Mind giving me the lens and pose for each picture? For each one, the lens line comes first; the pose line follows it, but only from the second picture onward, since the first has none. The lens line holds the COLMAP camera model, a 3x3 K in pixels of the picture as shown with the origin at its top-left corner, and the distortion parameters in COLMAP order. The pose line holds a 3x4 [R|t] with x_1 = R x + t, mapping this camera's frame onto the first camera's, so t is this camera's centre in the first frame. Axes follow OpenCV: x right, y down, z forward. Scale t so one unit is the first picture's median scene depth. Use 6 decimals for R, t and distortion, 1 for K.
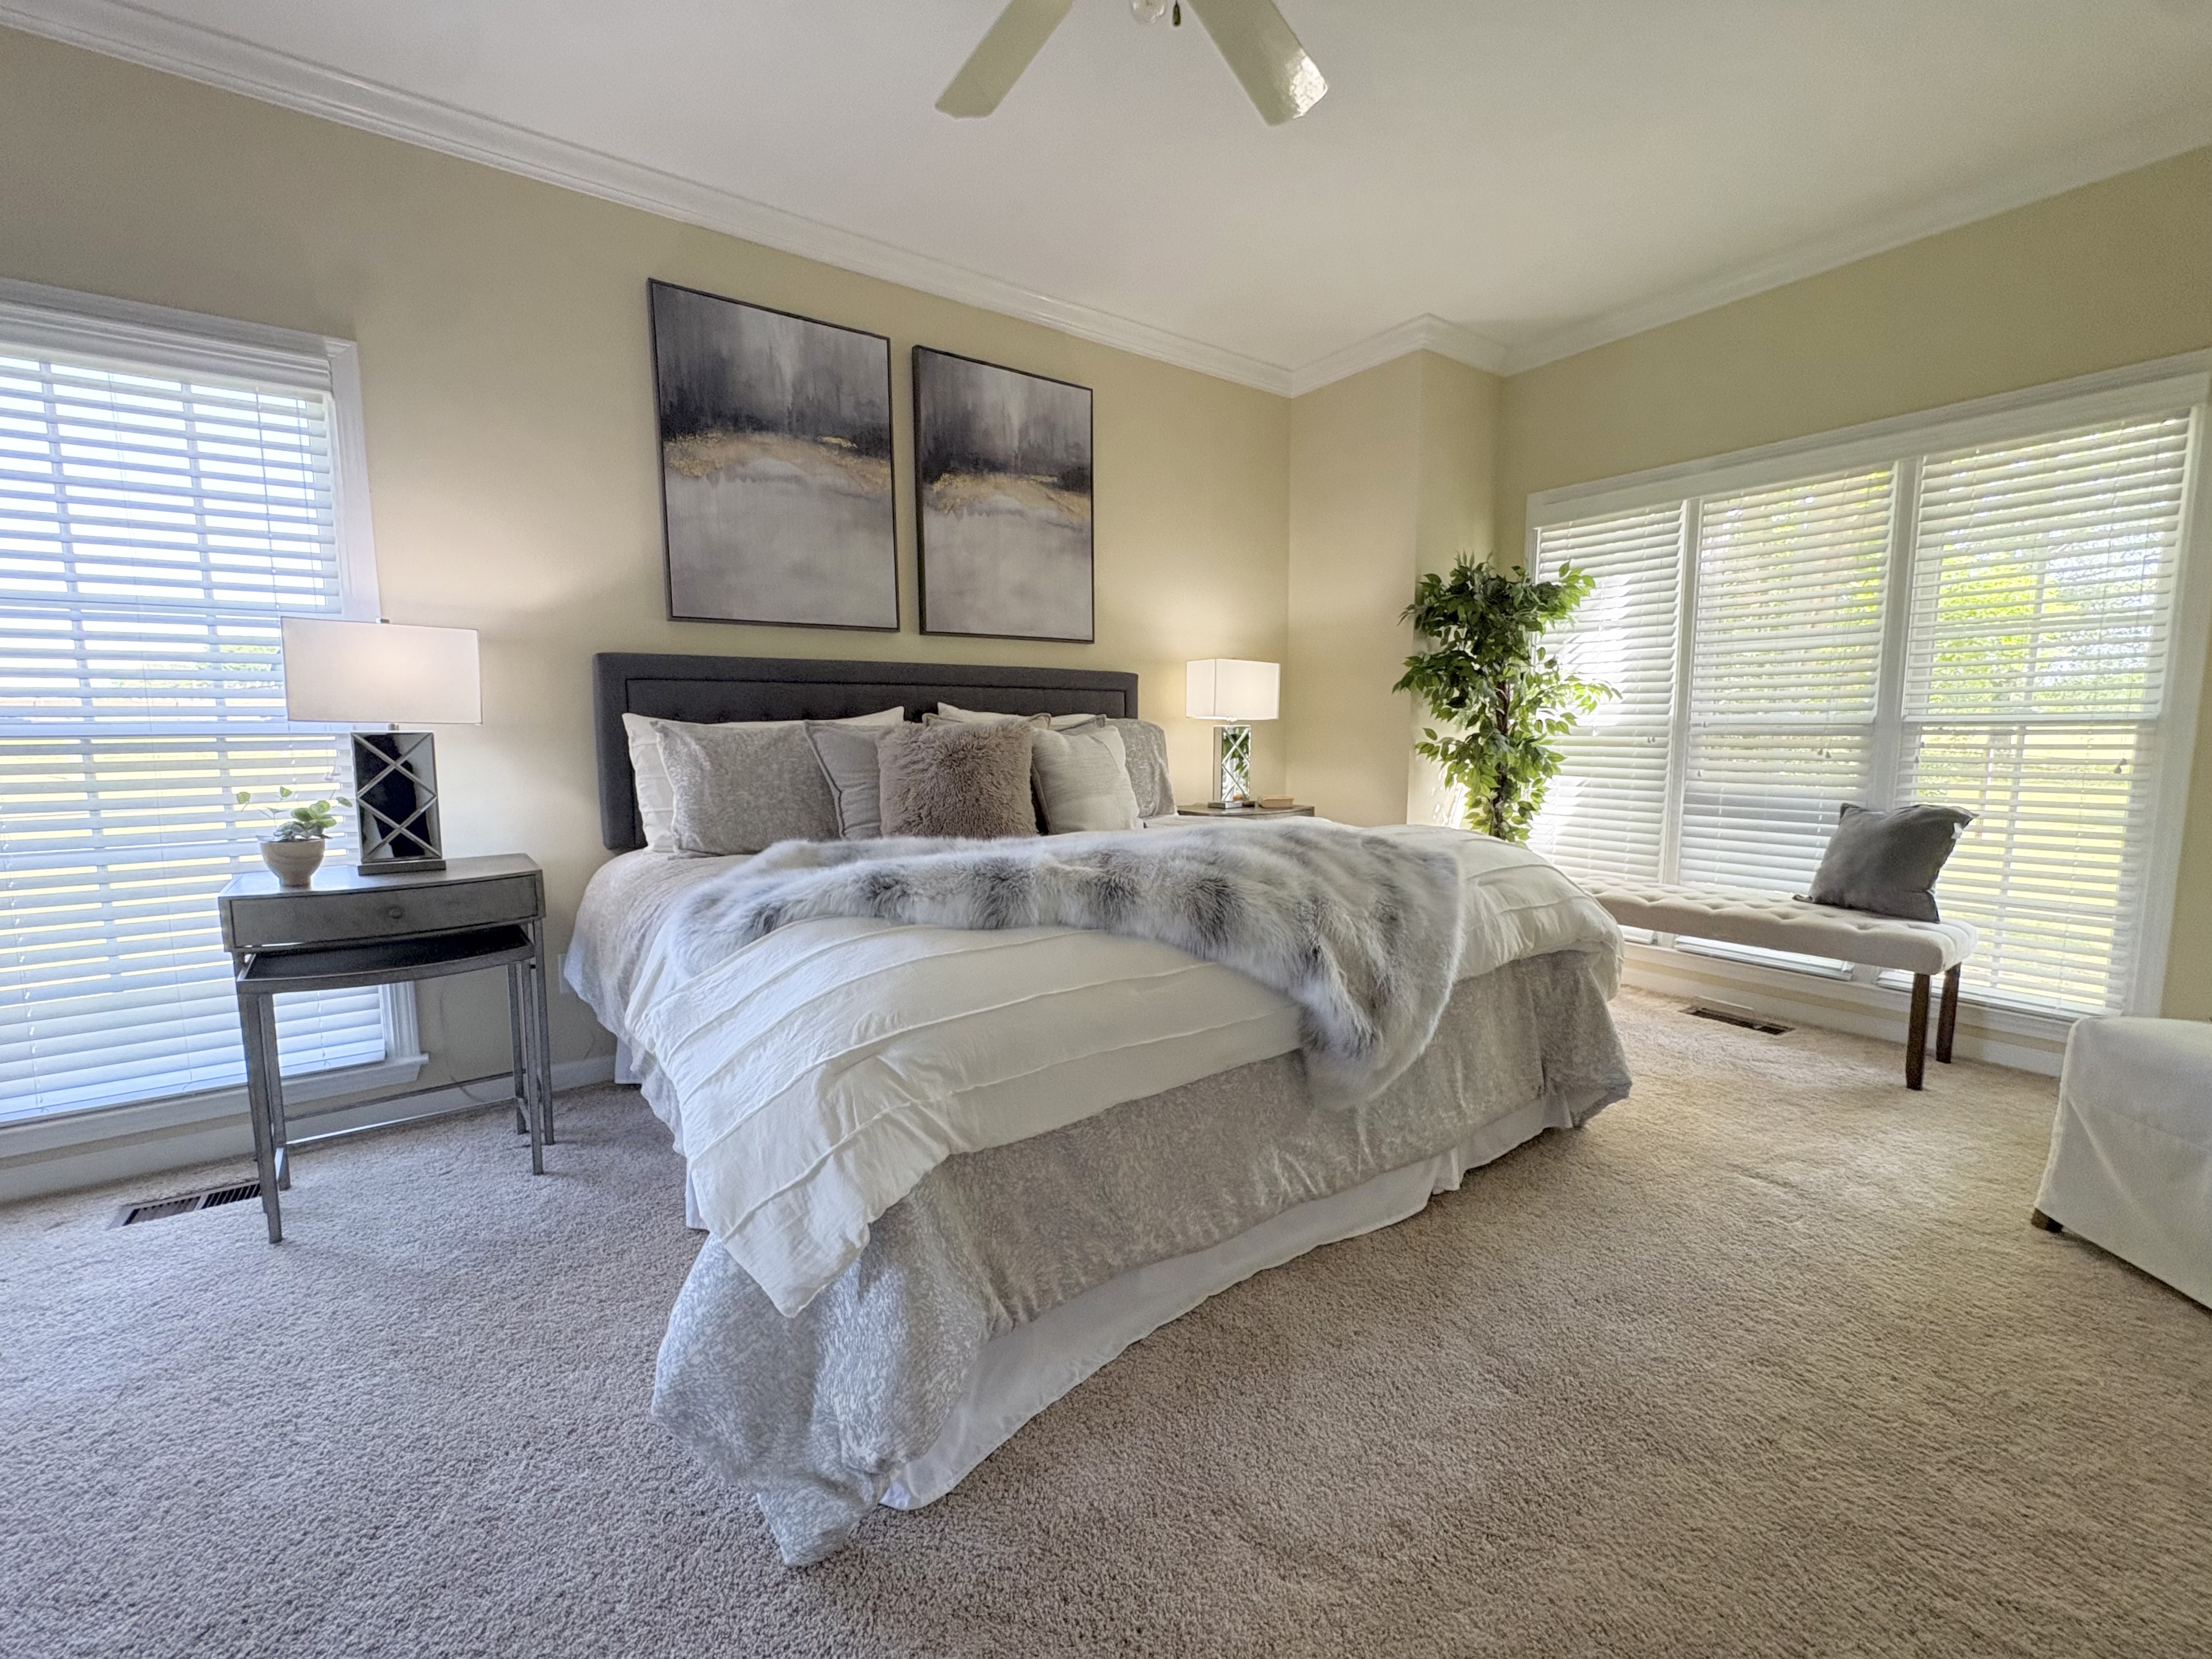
lens RADIAL K [[906.1, 0, 1094.9], [0, 906.1, 820.7], [0, 0, 1]] dist [0.000708, 0.000821]
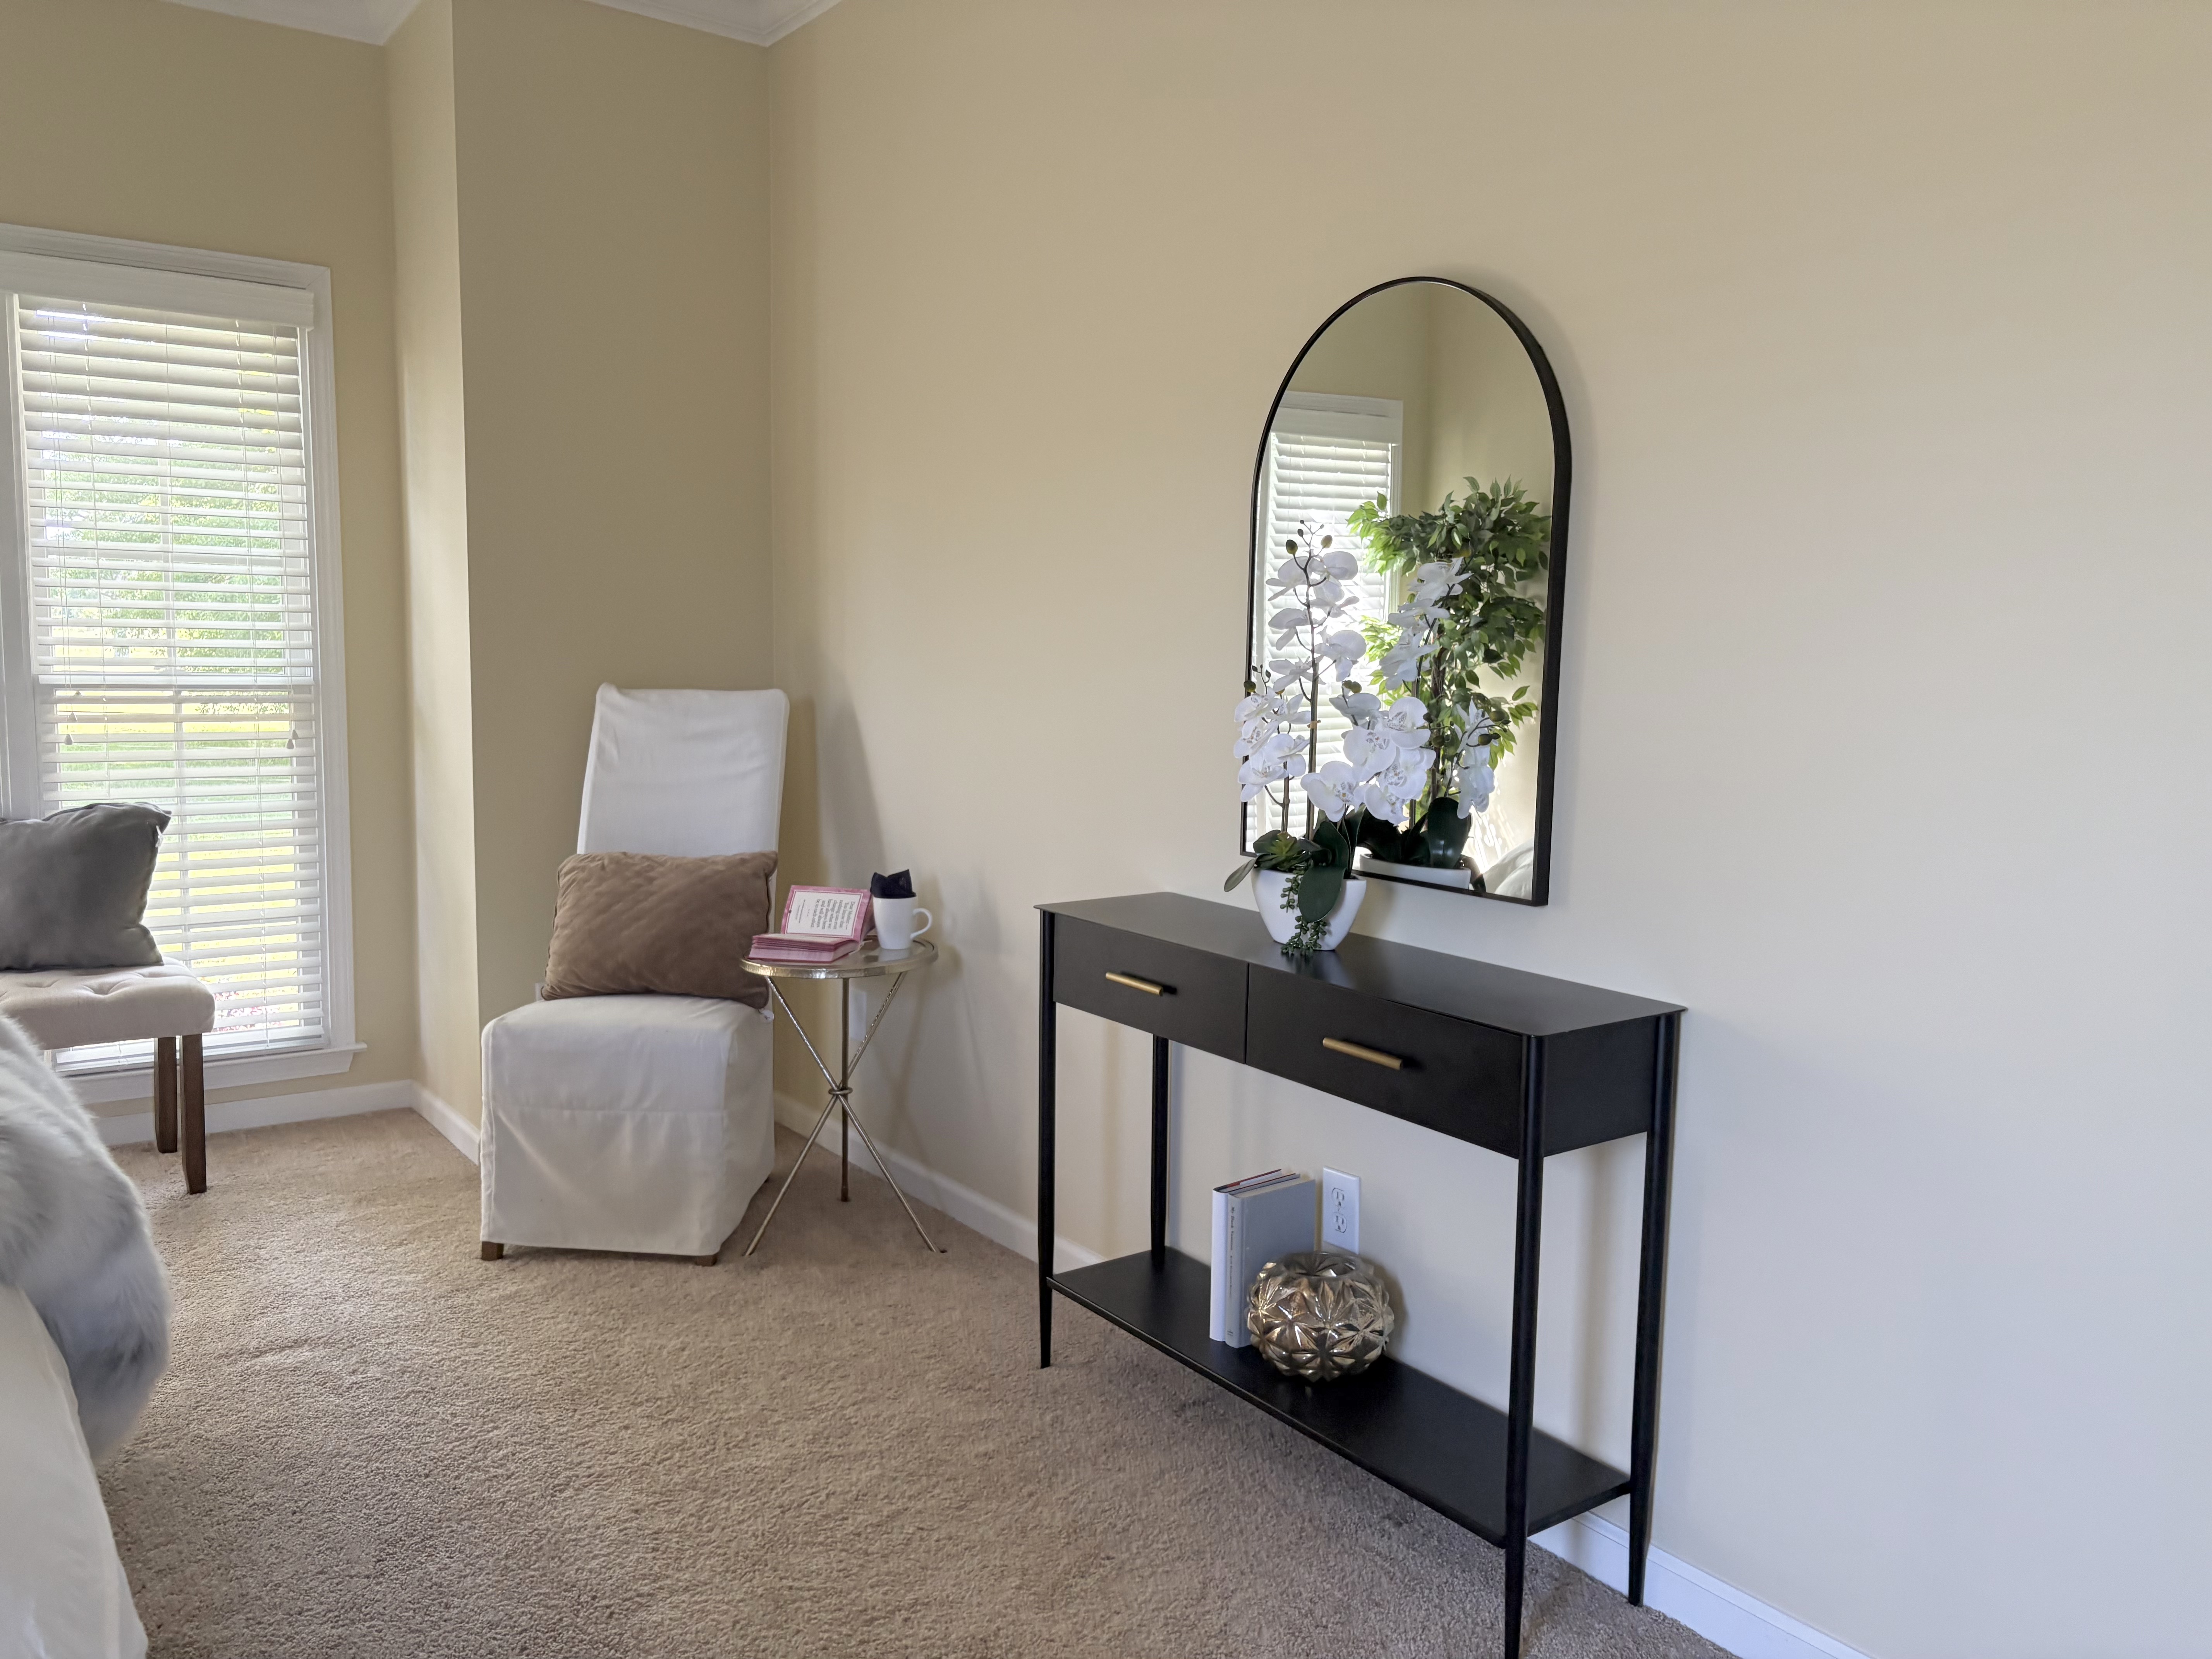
lens RADIAL K [[1676.1, 0, 1103.8], [0, 1676.1, 816.9], [0, 0, 1]] dist [-0.006261, -0.001875]
pose [[-0.018193, -0.087431, 0.996004, -0.414447], [0.081658, 0.992712, 0.088633, -0.062775], [-0.996494, 0.082944, -0.010921, 0.255796]]
